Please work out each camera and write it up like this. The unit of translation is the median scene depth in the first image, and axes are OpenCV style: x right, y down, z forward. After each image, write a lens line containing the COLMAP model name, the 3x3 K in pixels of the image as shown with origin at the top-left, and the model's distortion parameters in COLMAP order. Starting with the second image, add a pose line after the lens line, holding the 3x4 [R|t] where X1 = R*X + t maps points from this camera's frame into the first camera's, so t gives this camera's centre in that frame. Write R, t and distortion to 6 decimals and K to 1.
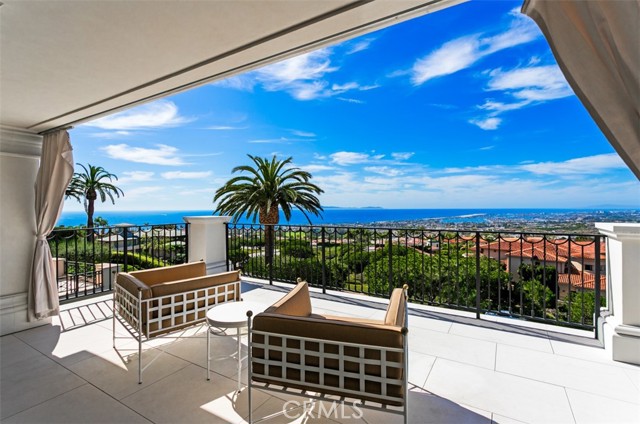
lens RADIAL K [[309.6, 0, 321.7], [0, 309.6, 210.4], [0, 0, 1]] dist [0.004334, 0.001171]
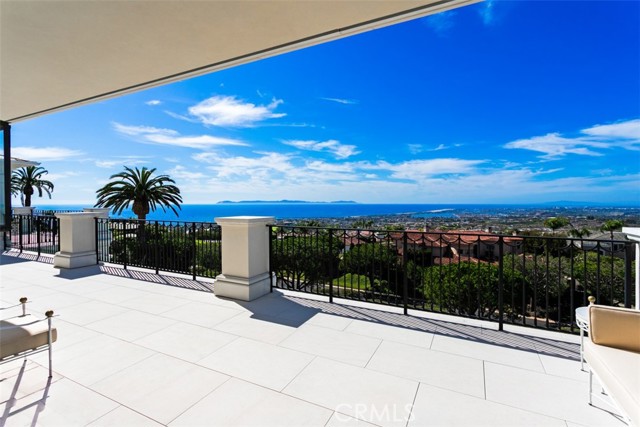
lens RADIAL K [[309.6, 0, 325.8], [0, 309.6, 207.3], [0, 0, 1]] dist [0.004334, 0.001171]
pose [[0.996603, 0.004353, 0.082240, 0.242465], [-0.004946, 0.999963, 0.007008, -0.000275], [-0.082207, -0.007391, 0.996588, -0.218807]]
